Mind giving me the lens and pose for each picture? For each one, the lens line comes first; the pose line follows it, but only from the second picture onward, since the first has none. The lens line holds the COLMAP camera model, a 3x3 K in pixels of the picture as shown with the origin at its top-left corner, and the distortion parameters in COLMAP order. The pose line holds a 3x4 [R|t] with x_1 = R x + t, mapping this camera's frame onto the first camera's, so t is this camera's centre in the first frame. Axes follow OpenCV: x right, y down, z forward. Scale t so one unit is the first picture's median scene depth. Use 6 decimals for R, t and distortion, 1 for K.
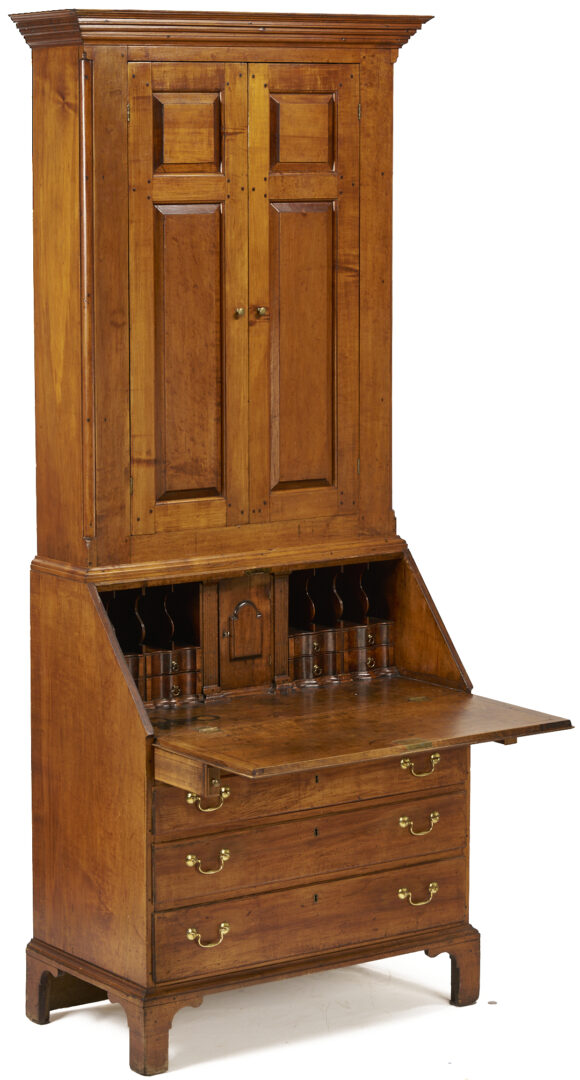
lens RADIAL K [[2805.0, 0, 290.0], [0, 2805.0, 540.0], [0, 0, 1]] dist [-0.036094, -0.528122]
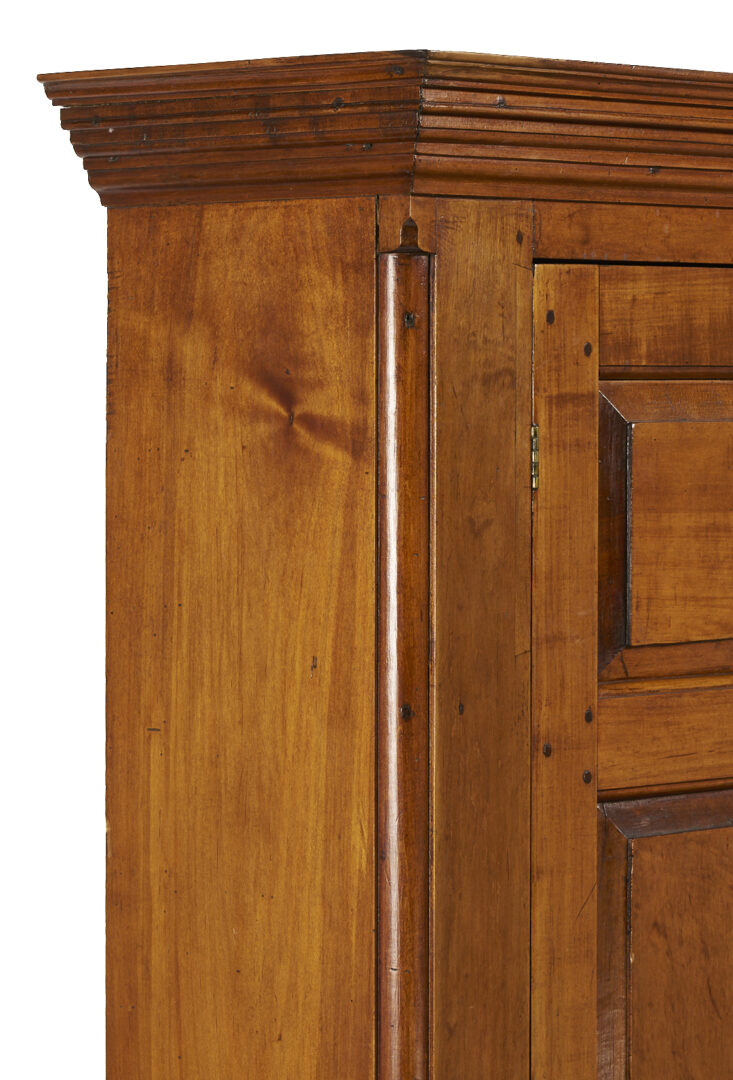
lens RADIAL K [[4806.4, 0, 366.5], [0, 4806.4, 540.0], [0, 0, 1]] dist [-0.178431, 0.407875]
pose [[0.965355, -0.003535, 0.260918, -0.186008], [0.032938, 0.993561, -0.108404, -0.095609], [-0.258854, 0.113243, 0.959255, 0.568938]]
